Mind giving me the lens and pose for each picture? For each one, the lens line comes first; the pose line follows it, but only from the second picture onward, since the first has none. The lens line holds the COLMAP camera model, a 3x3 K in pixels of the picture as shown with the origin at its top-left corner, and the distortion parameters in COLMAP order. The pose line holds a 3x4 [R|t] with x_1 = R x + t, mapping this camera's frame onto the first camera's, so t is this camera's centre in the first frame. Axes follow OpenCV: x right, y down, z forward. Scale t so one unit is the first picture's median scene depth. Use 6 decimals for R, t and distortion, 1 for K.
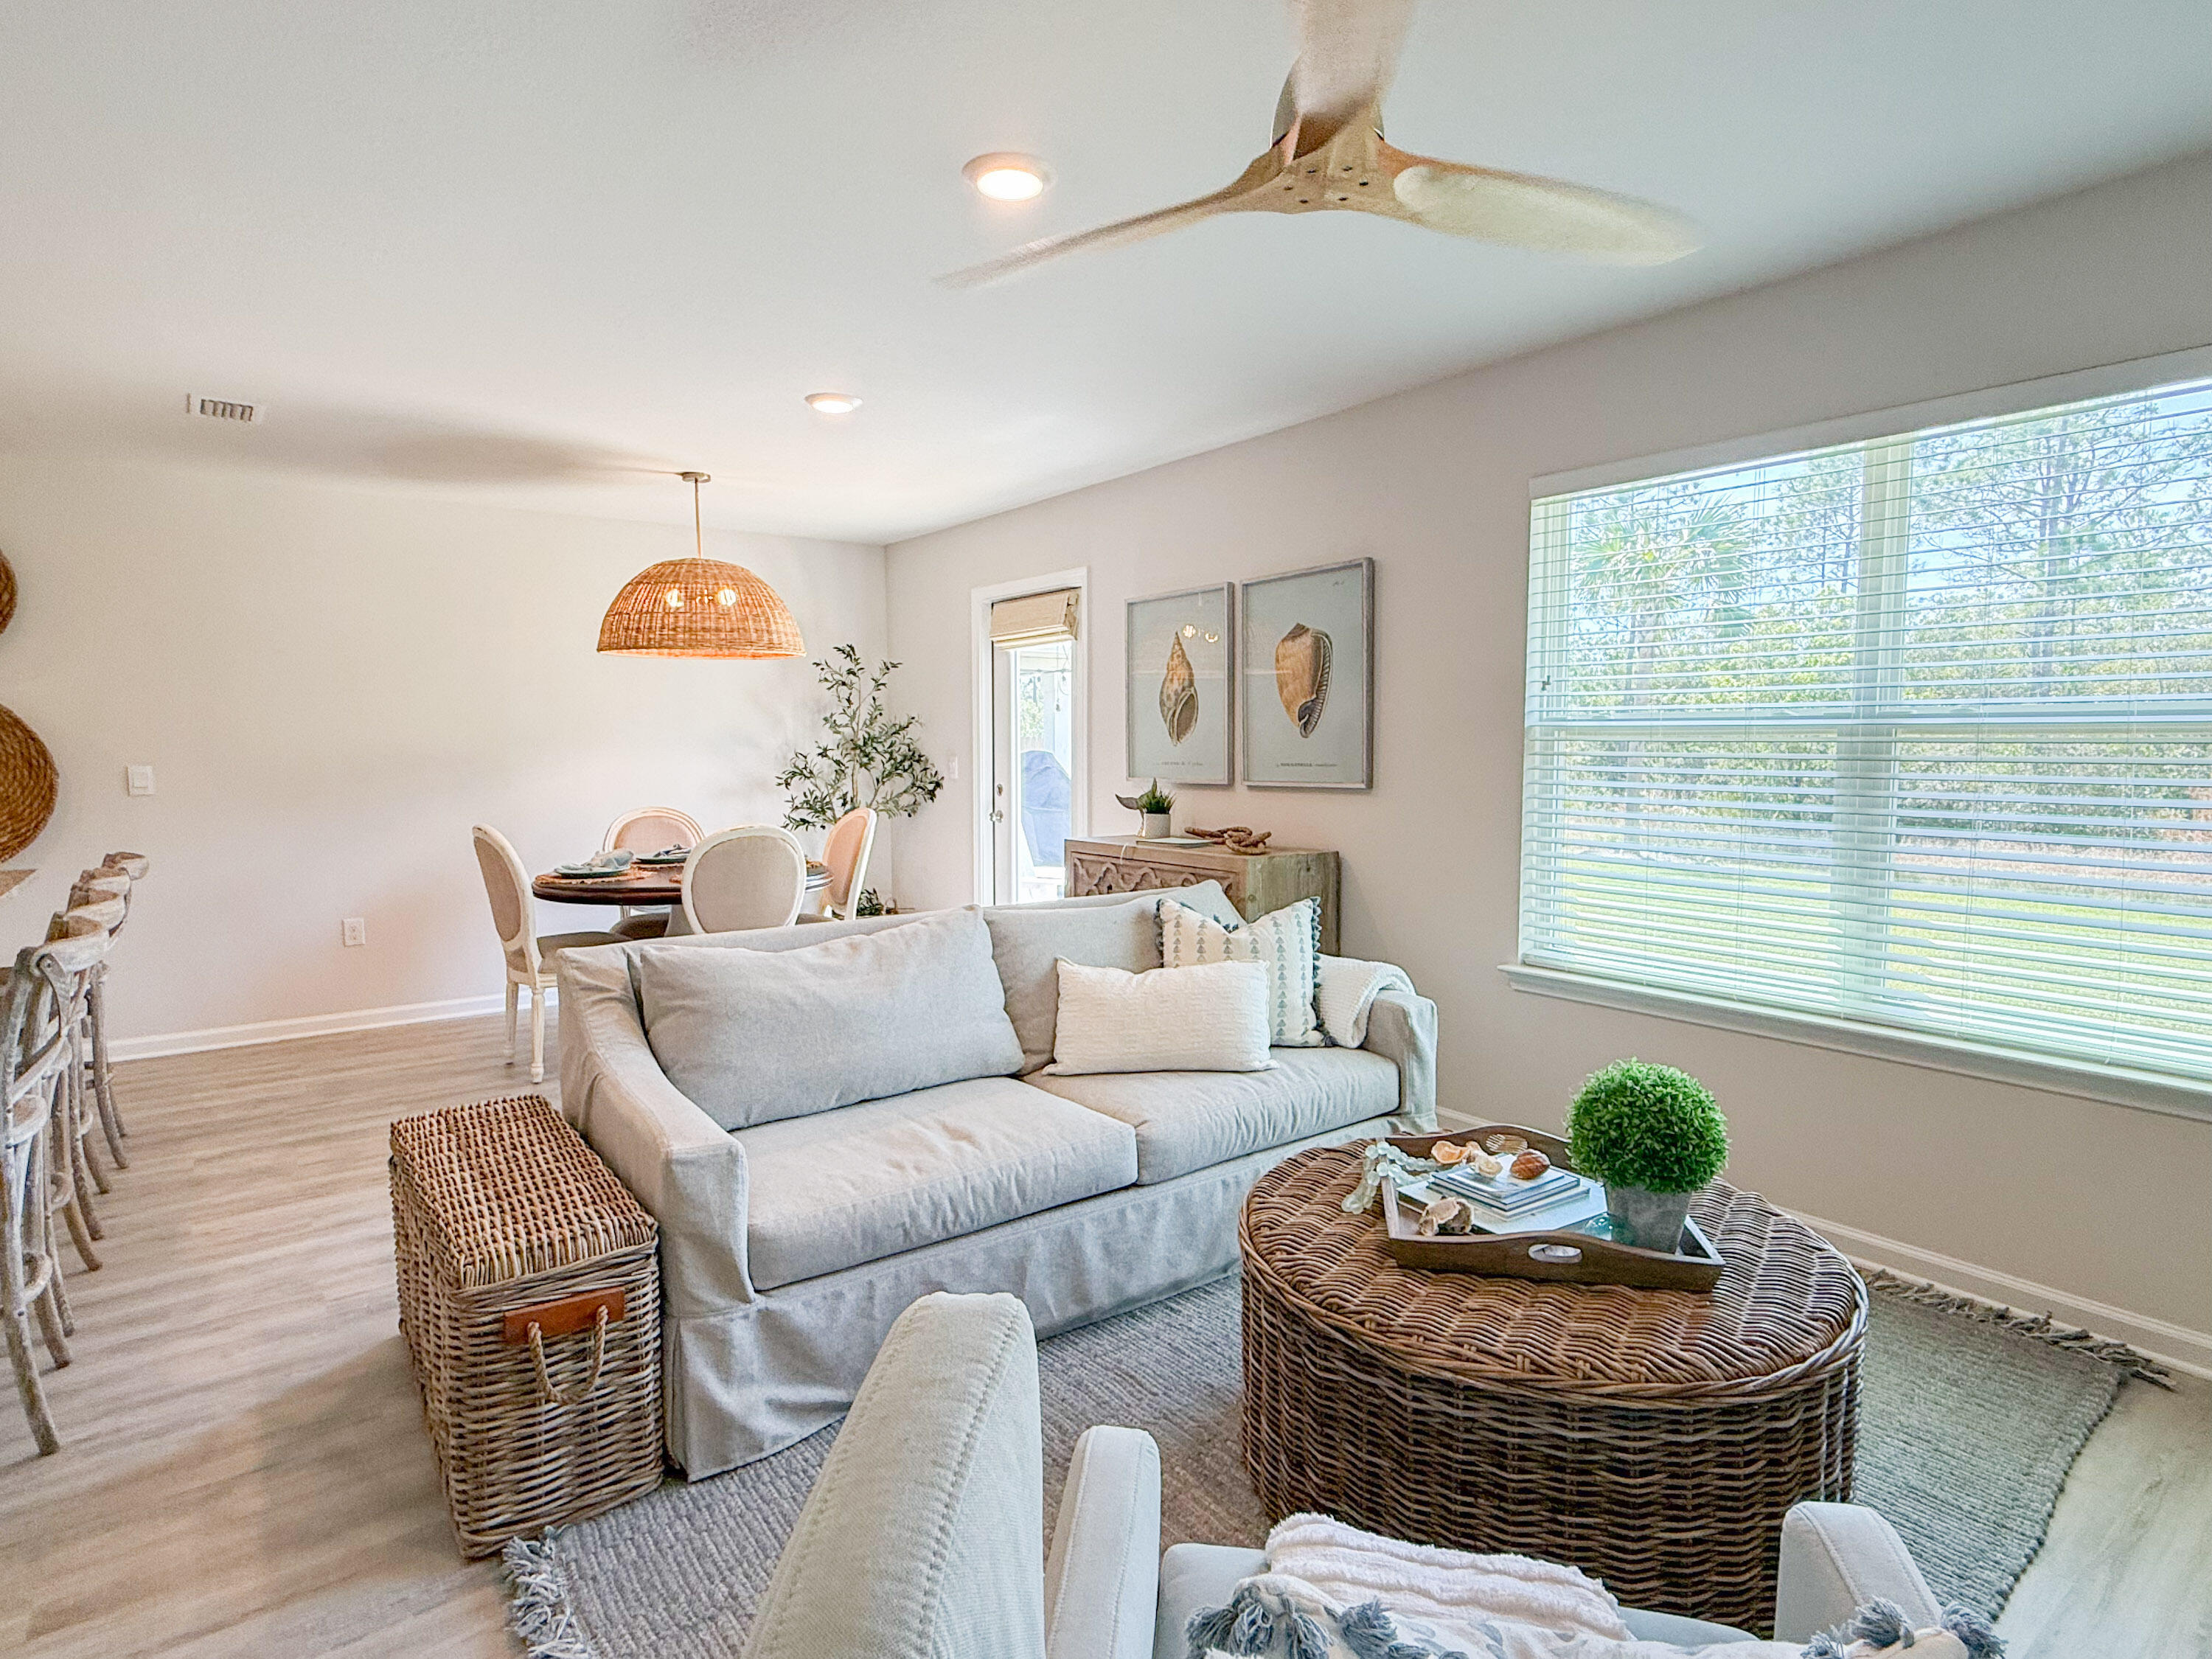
lens RADIAL K [[1161.1, 0, 1103.8], [0, 1161.1, 825.1], [0, 0, 1]] dist [-0.002772, 0.000412]
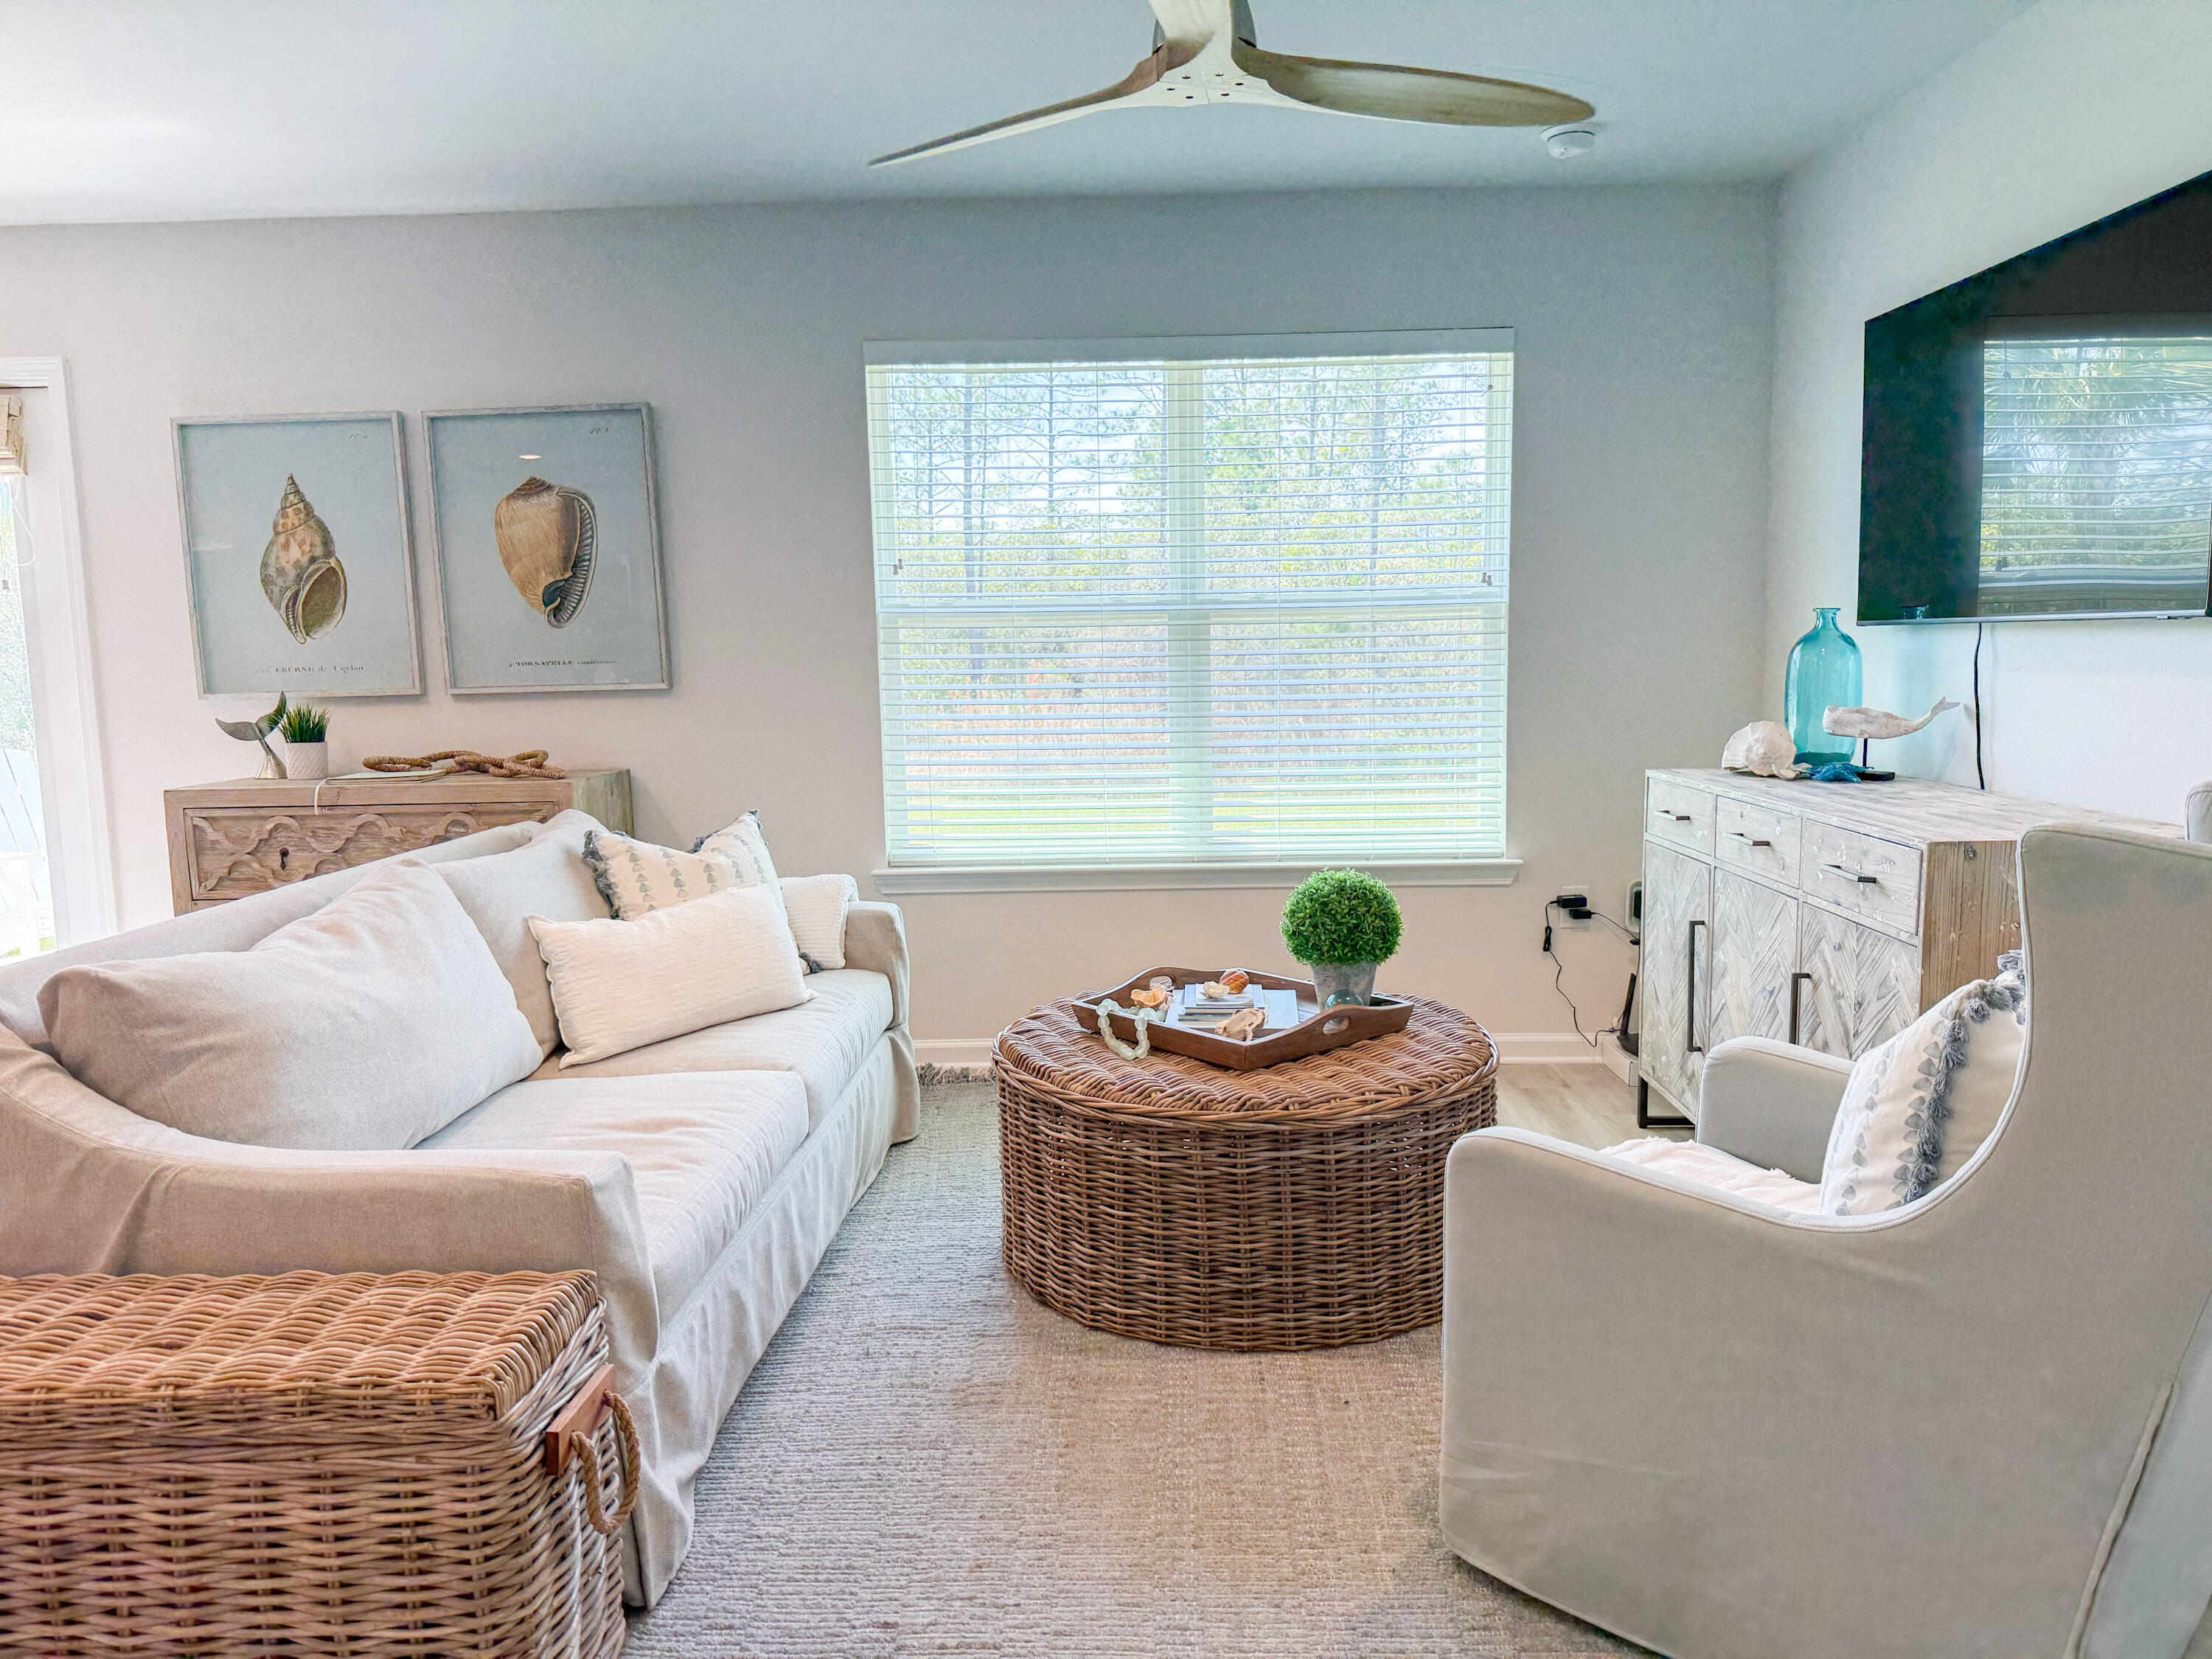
lens RADIAL K [[1531.3, 0, 1106.0], [0, 1531.3, 829.5], [0, 0, 1]] dist [0.093843, -0.137754]
pose [[0.619209, -0.102319, 0.778531, -0.503681], [0.073388, 0.994675, 0.072356, 0.012817], [-0.781789, 0.012332, 0.623421, 0.084453]]
